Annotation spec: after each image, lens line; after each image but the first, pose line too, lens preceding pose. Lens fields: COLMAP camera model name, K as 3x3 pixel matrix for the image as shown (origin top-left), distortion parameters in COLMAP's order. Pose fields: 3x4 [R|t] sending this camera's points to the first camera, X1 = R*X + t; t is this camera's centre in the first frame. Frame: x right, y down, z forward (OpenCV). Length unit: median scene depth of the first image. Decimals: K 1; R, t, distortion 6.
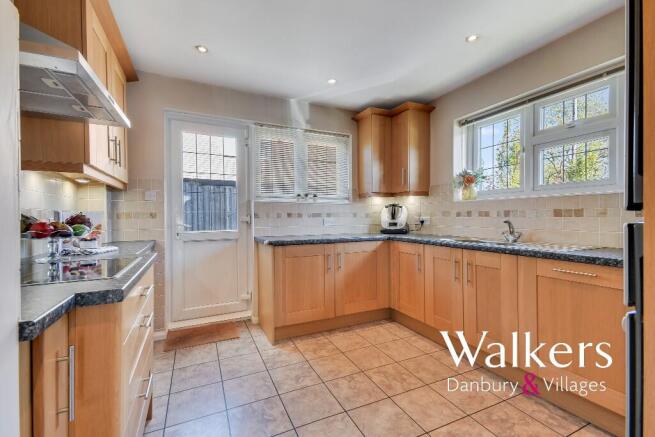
lens RADIAL K [[284.8, 0, 328.1], [0, 284.8, 217.8], [0, 0, 1]] dist [0.004905, 0.000081]
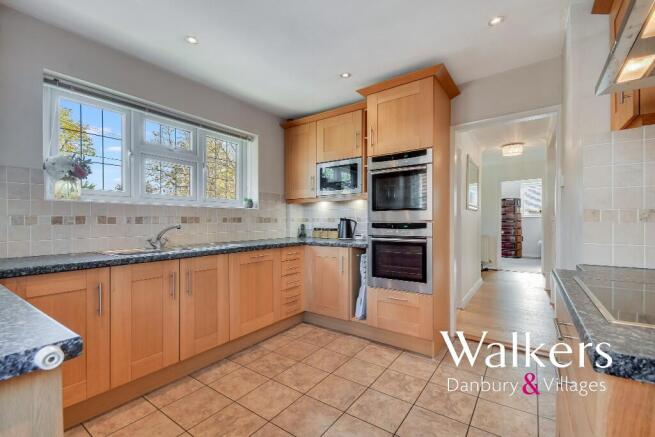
lens RADIAL K [[284.8, 0, 327.3], [0, 284.8, 220.7], [0, 0, 1]] dist [0.004905, 0.000081]
pose [[-0.505160, 0.002071, 0.863023, -0.545640], [0.005979, 0.999982, 0.001100, -0.011124], [-0.863005, 0.005716, -0.505163, 1.055097]]
